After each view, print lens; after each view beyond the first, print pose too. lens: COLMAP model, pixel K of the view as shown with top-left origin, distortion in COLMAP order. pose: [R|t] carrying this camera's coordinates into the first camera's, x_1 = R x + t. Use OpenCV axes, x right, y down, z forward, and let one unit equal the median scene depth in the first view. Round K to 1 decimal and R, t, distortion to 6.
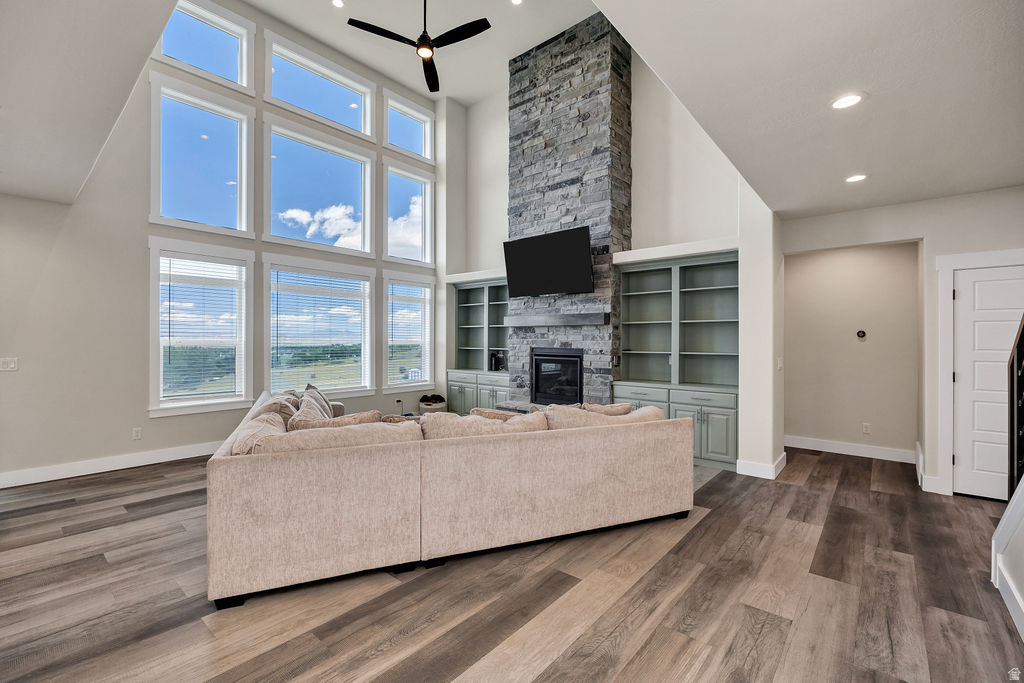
lens RADIAL K [[438.1, 0, 509.4], [0, 438.1, 338.0], [0, 0, 1]] dist [-0.009147, 0.000072]
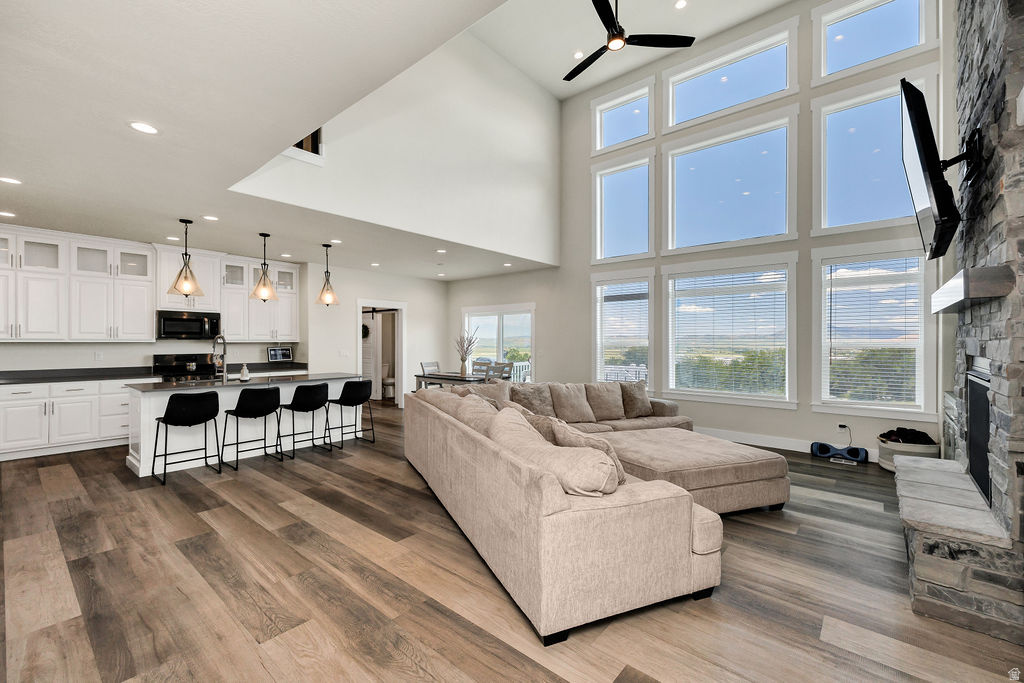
lens RADIAL K [[441.0, 0, 508.2], [0, 441.0, 344.9], [0, 0, 1]] dist [-0.002013, -0.000317]
pose [[-0.006458, -0.000382, -0.999979, 1.452977], [0.001746, 0.999998, -0.000393, 0.031984], [0.999978, -0.001749, -0.006458, 1.420032]]
